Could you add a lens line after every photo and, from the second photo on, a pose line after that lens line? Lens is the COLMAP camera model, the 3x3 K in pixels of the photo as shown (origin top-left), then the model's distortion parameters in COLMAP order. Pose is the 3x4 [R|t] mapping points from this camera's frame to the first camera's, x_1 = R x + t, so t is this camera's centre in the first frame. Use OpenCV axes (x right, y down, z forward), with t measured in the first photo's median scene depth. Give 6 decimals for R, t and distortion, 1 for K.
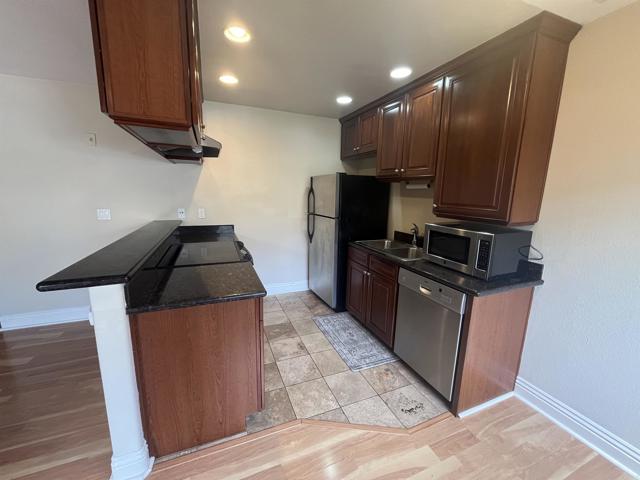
lens RADIAL K [[257.8, 0, 318.2], [0, 257.8, 238.3], [0, 0, 1]] dist [-0.003304, -0.000407]
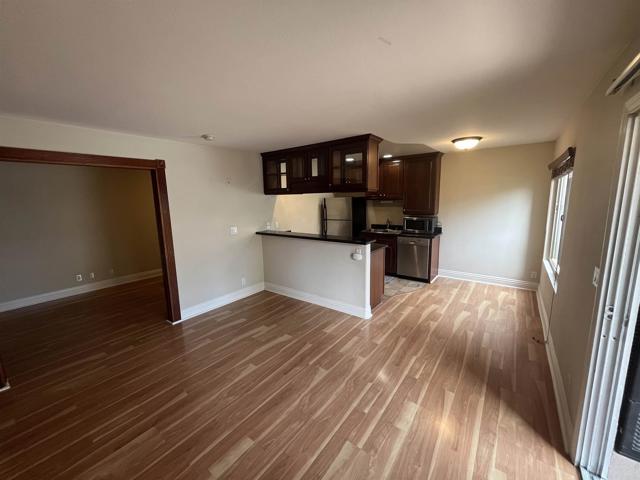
lens RADIAL K [[257.8, 0, 318.2], [0, 257.8, 238.3], [0, 0, 1]] dist [-0.003304, -0.000407]
pose [[0.861787, -0.121256, 0.492564, -1.382632], [0.135865, 0.990708, 0.006177, 0.013017], [-0.488736, 0.061599, 0.870254, -0.664209]]
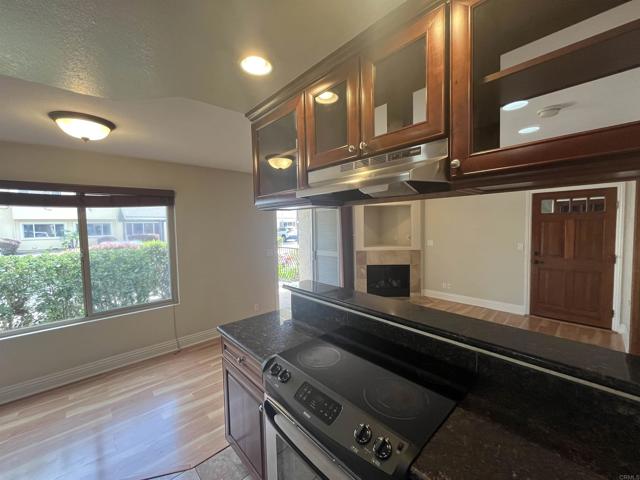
lens RADIAL K [[257.8, 0, 318.2], [0, 257.8, 238.3], [0, 0, 1]] dist [-0.003304, -0.000407]
pose [[-0.940613, 0.011077, -0.339300, -0.149719], [-0.065716, 0.974621, 0.213997, -0.313081], [0.333059, 0.223586, -0.916014, 1.374840]]
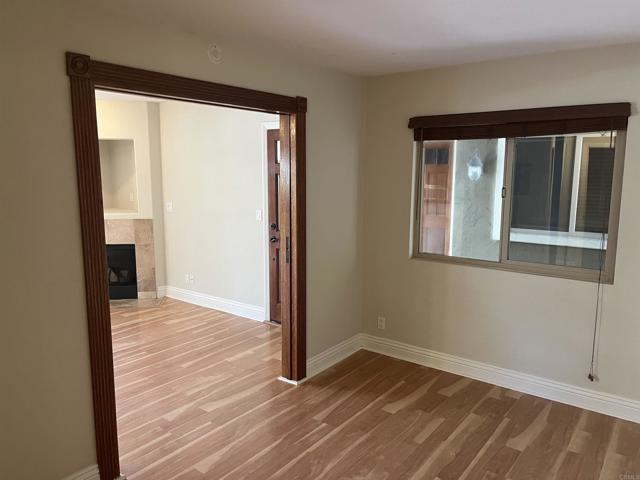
lens RADIAL K [[493.9, 0, 320.0], [0, 493.9, 240.0], [0, 0, 1]] dist [0.002500, -0.000784]
pose [[-0.867137, 0.046826, -0.495864, -1.311380], [-0.113823, 0.950595, 0.288815, -0.524063], [0.484890, 0.306883, -0.818966, 2.184594]]
